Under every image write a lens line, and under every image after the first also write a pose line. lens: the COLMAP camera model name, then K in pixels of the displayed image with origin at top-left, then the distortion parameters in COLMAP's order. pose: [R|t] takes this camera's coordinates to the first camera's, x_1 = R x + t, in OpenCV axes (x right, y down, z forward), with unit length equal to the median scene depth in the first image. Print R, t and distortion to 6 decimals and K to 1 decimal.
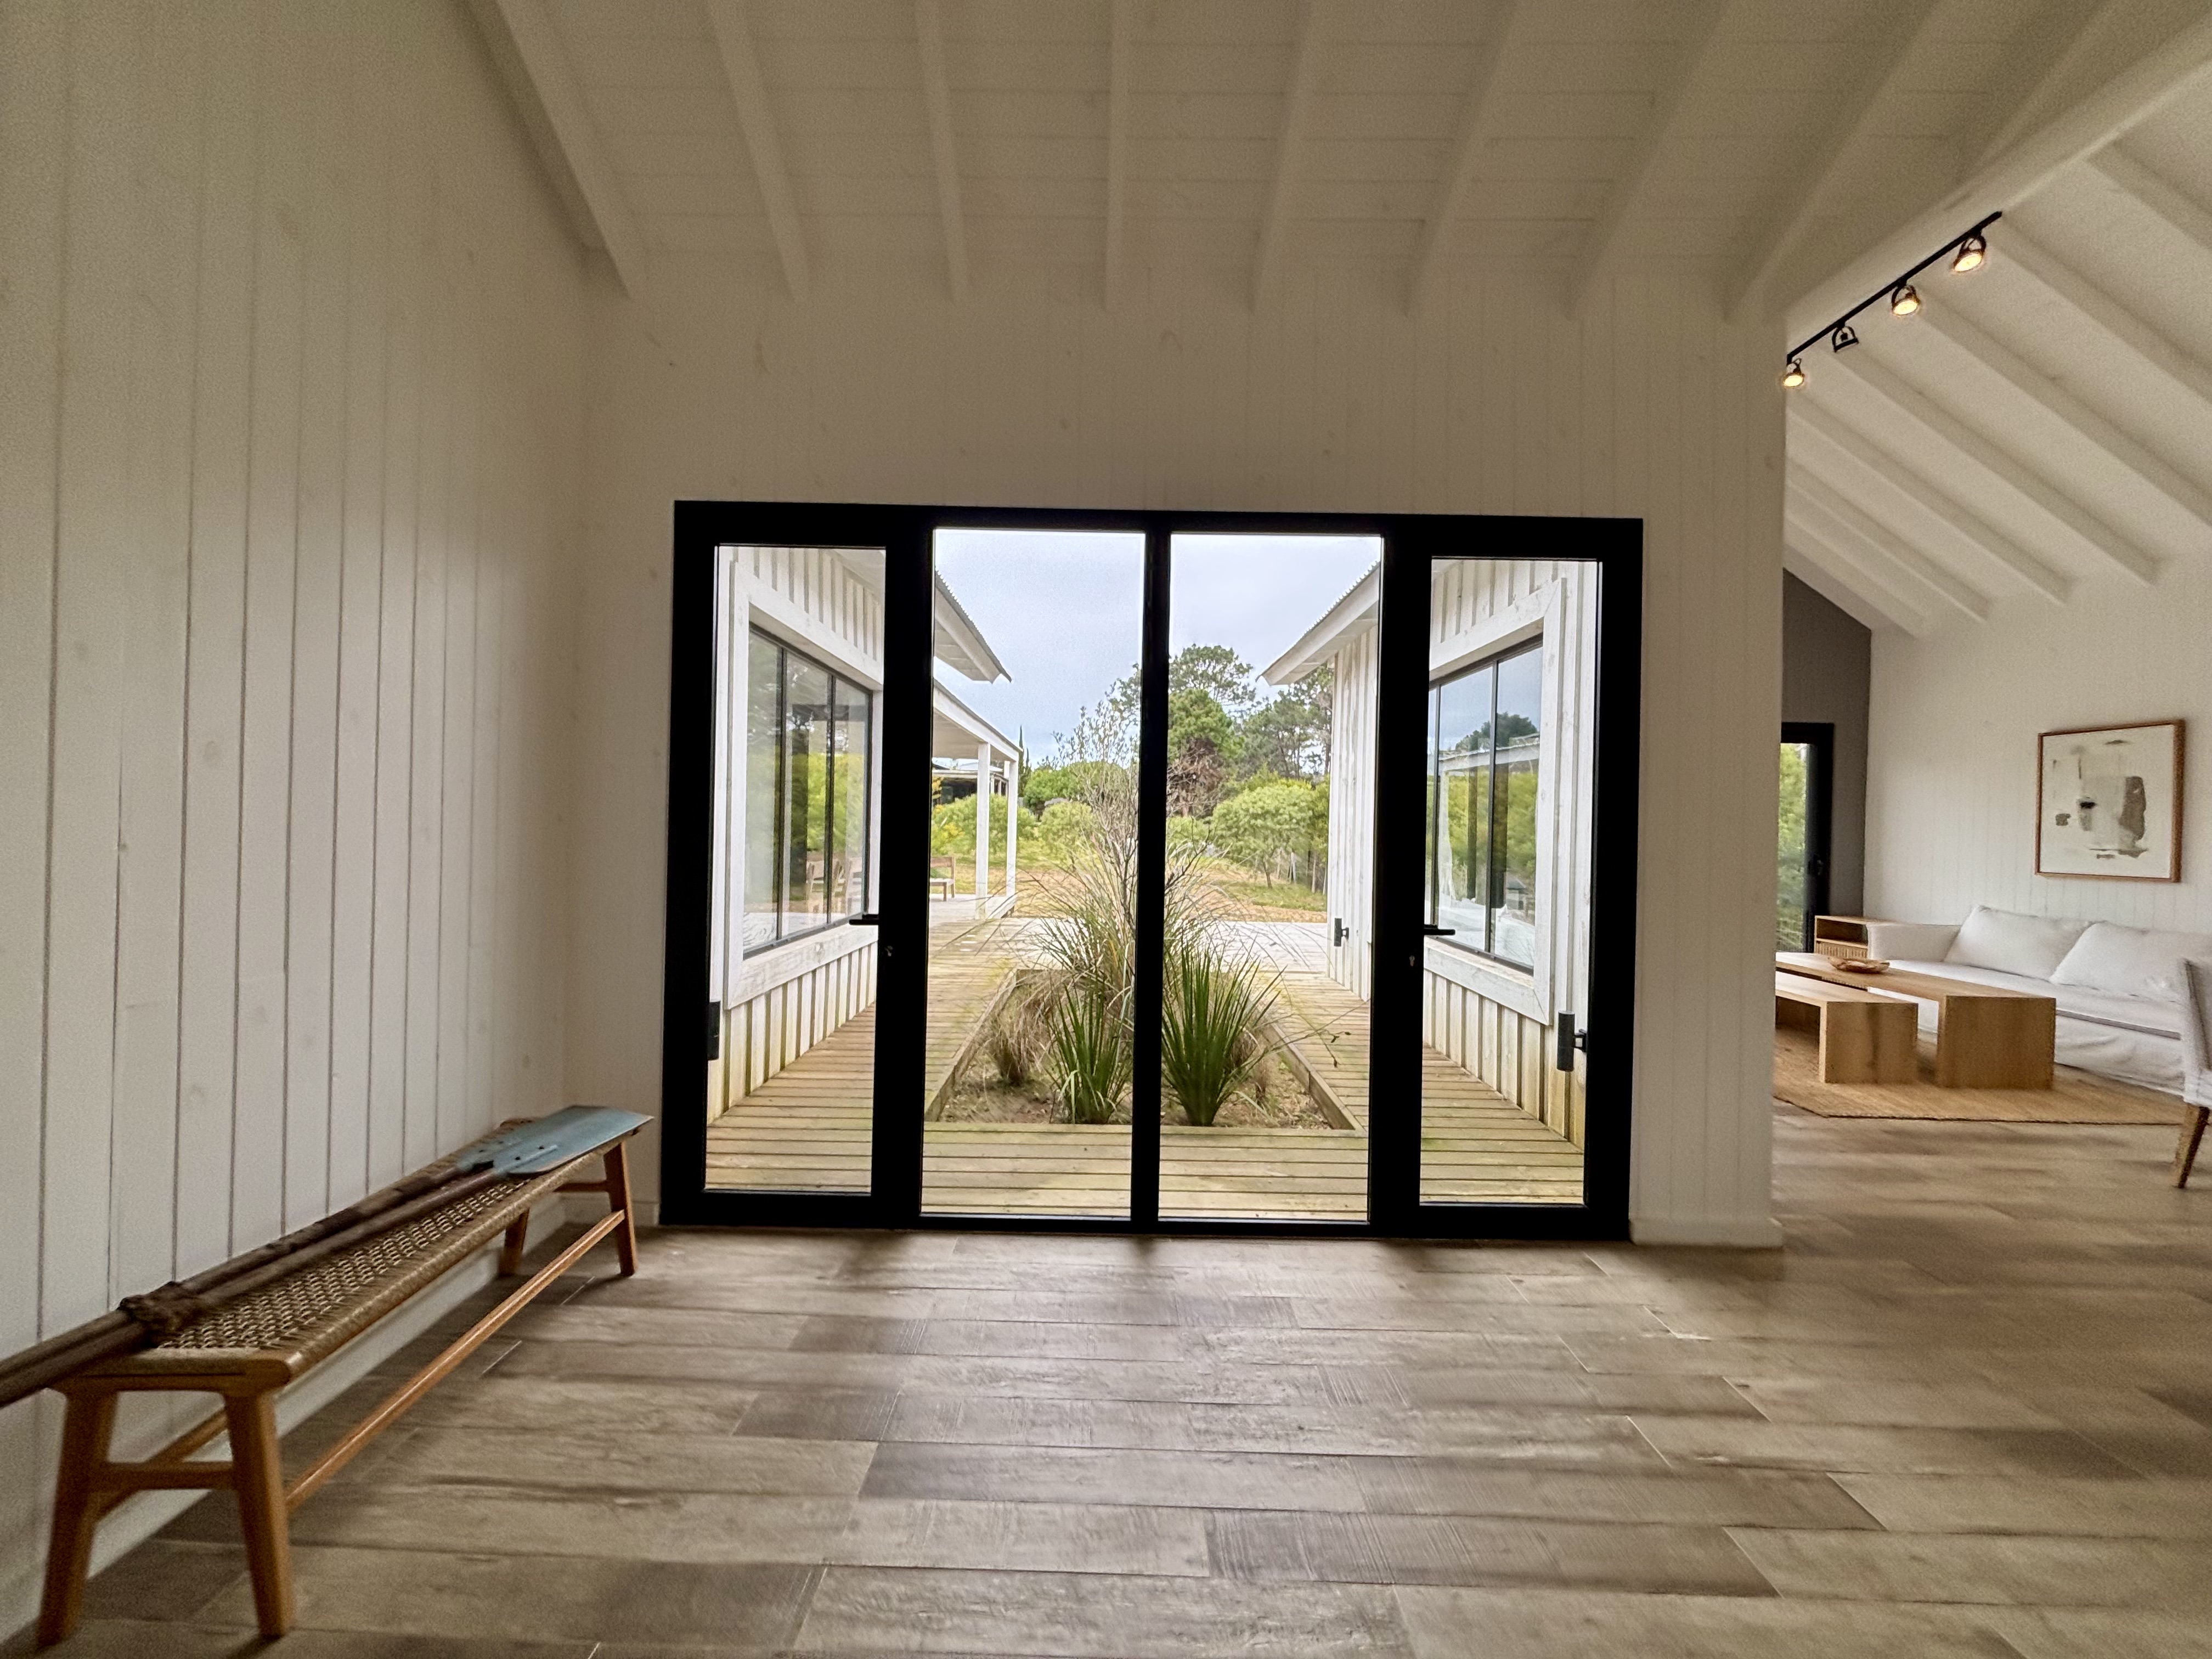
lens RADIAL K [[890.0, 0, 1104.4], [0, 890.0, 826.4], [0, 0, 1]] dist [-0.001044, 0.000824]
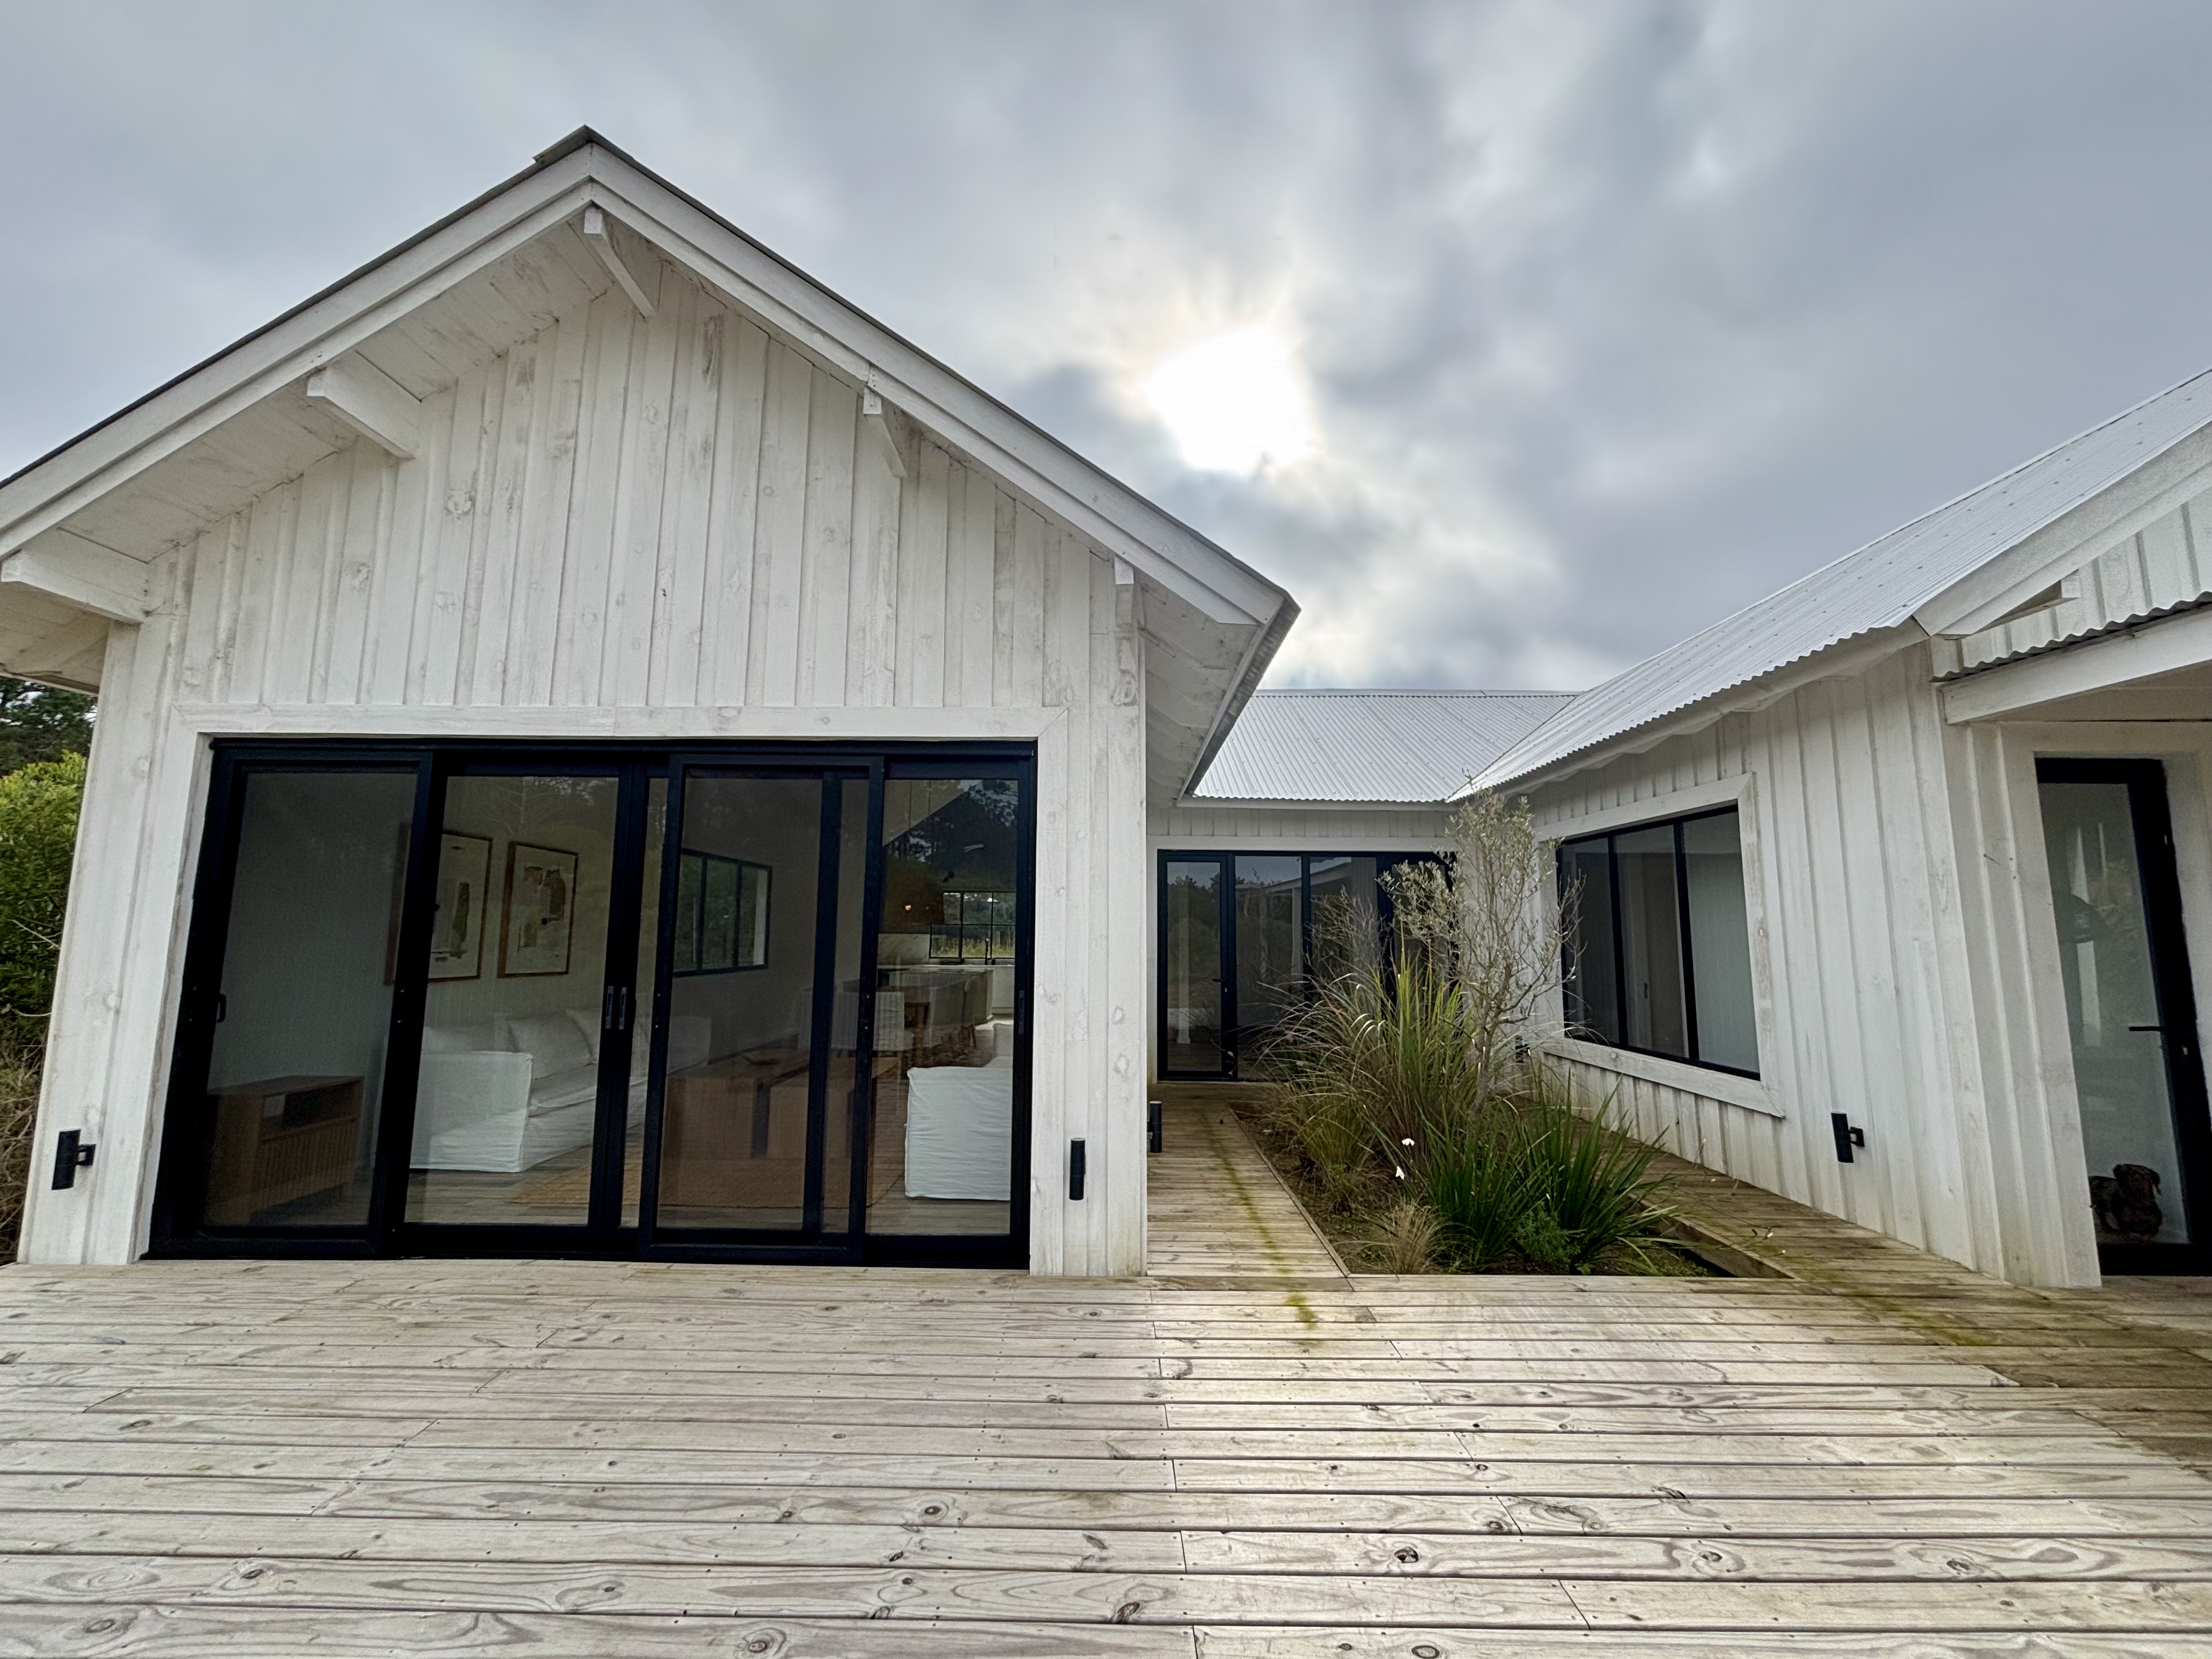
lens RADIAL K [[890.0, 0, 1111.6], [0, 890.0, 833.0], [0, 0, 1]] dist [-0.001044, 0.000824]
pose [[-0.999713, -0.020322, 0.012700, 0.694317], [-0.021706, 0.992469, -0.120555, -0.005696], [-0.010155, -0.120796, -0.992625, 3.885779]]
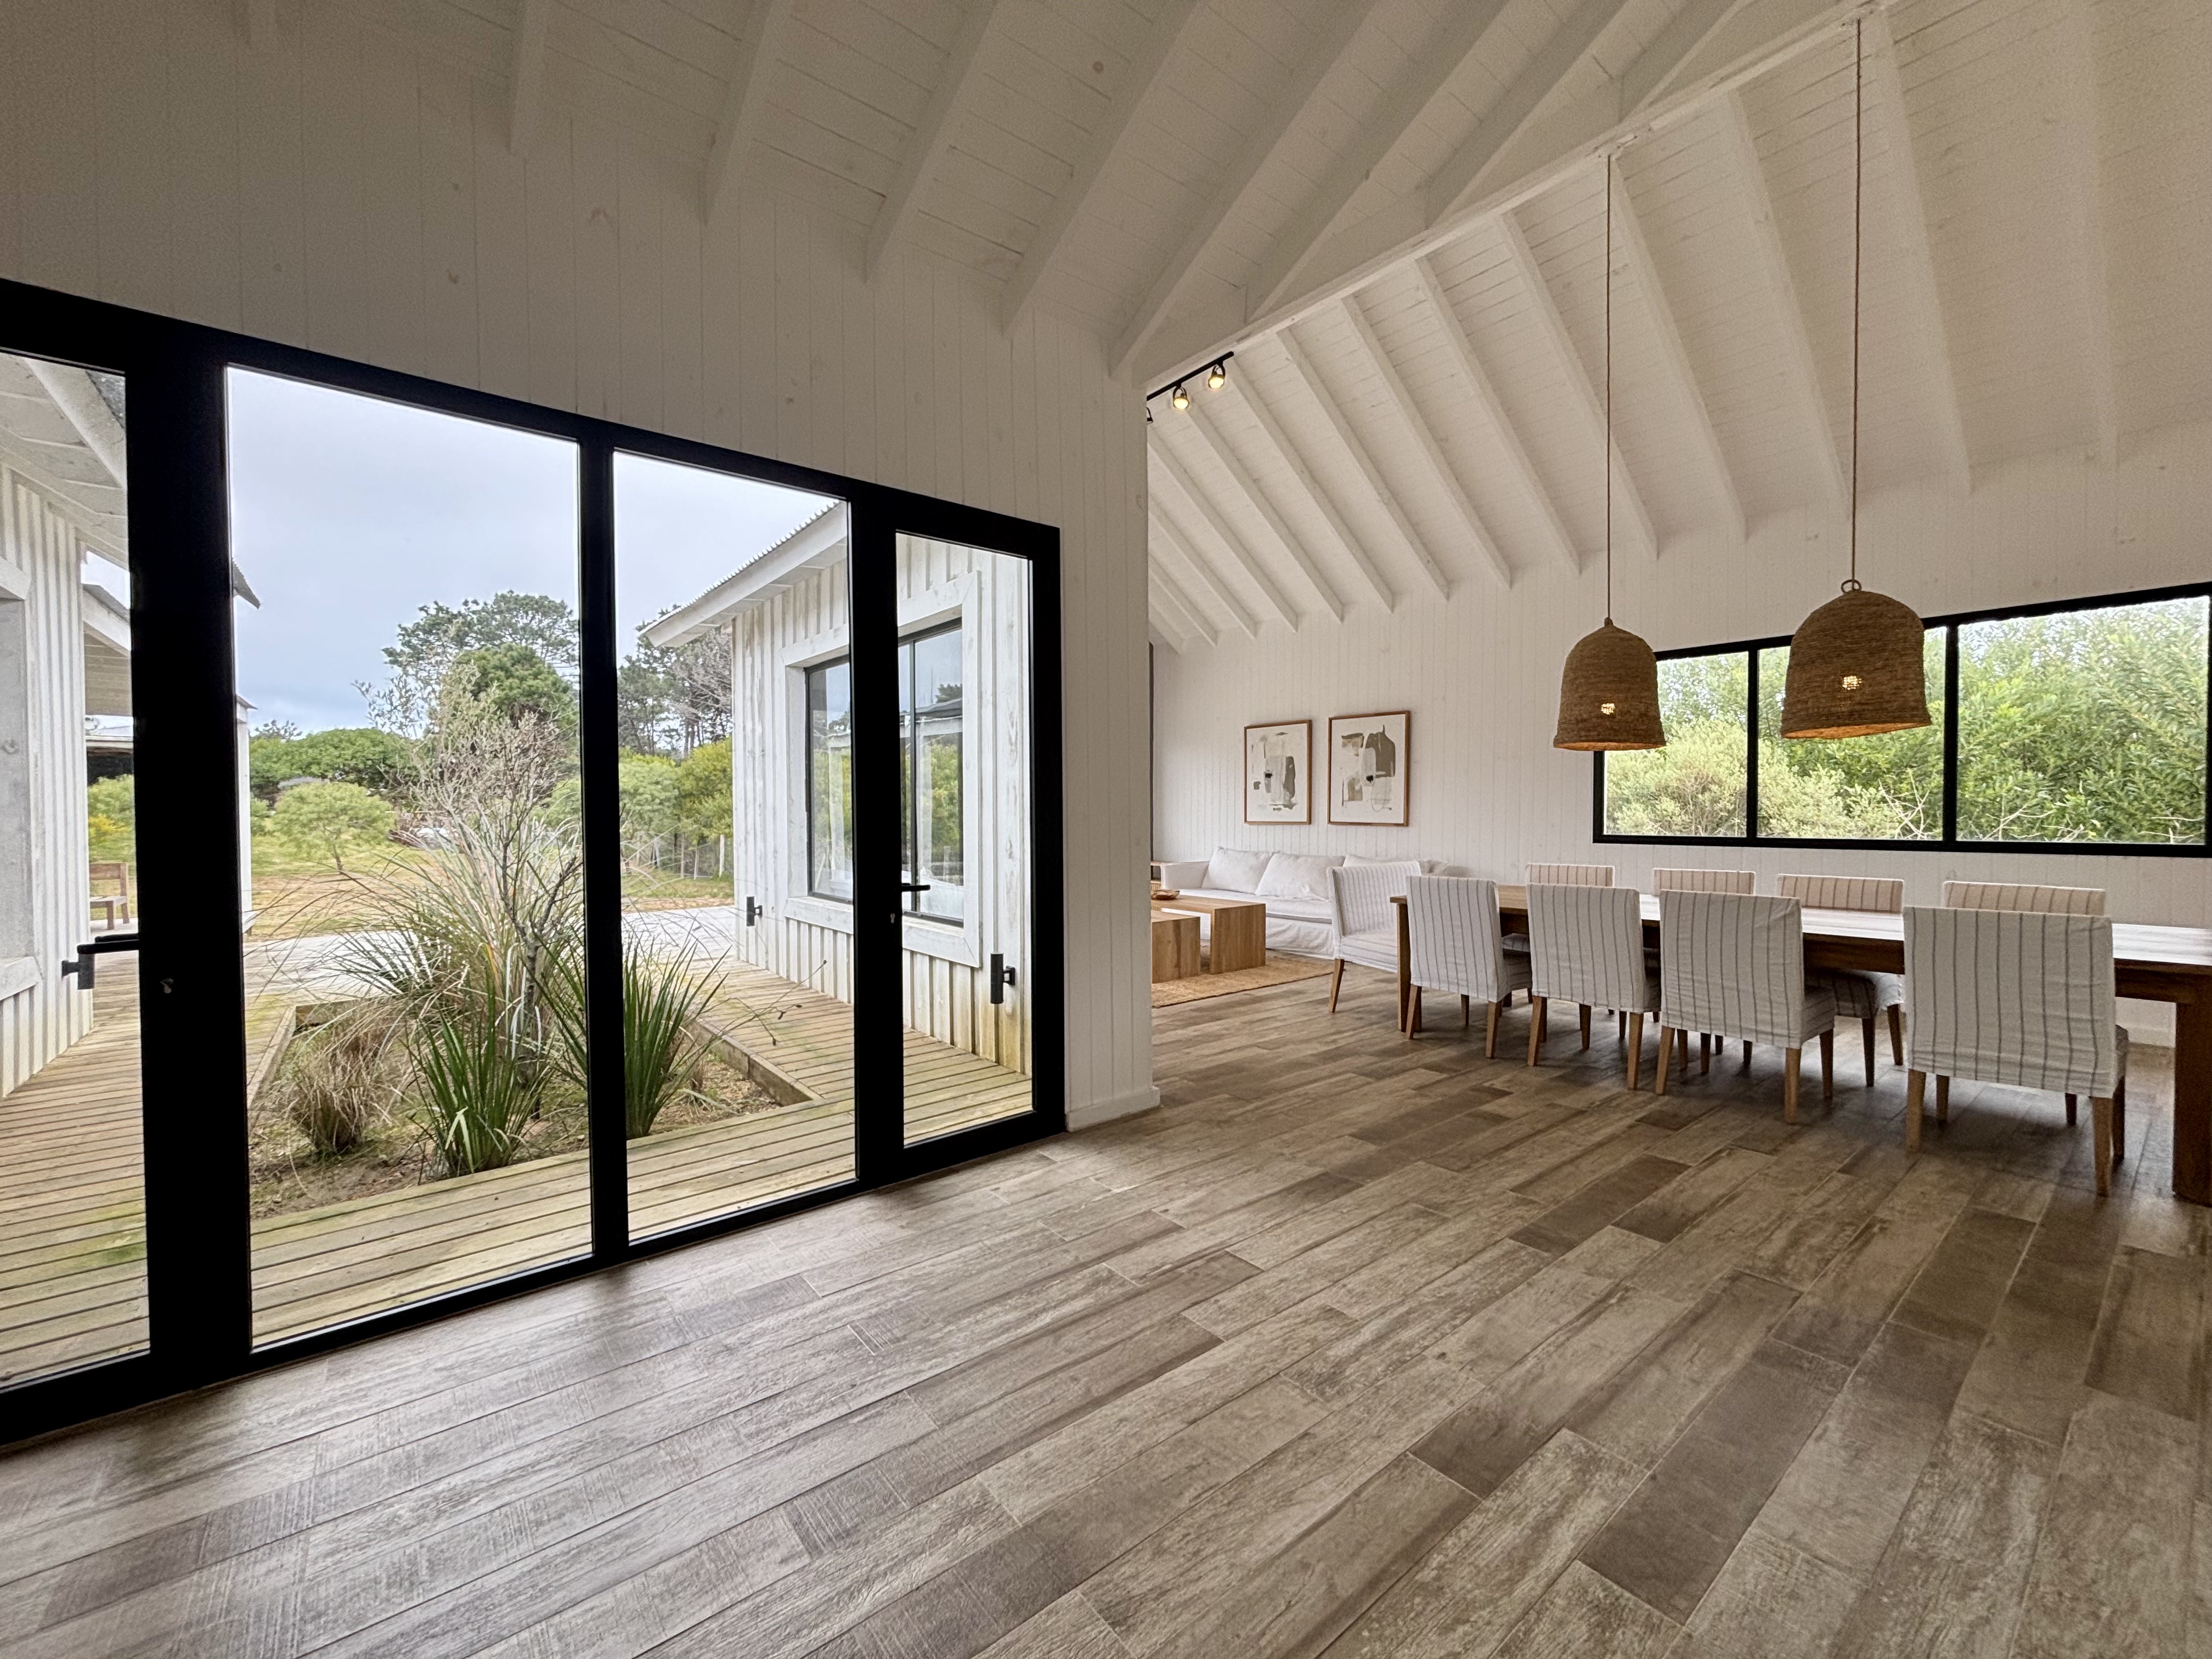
lens RADIAL K [[890.0, 0, 1100.5], [0, 890.0, 833.4], [0, 0, 1]] dist [-0.001044, 0.000824]
pose [[0.776576, -0.043982, 0.628487, -0.108746], [0.023588, 0.998891, 0.040758, 0.012735], [-0.629582, -0.016827, 0.776752, 0.035732]]
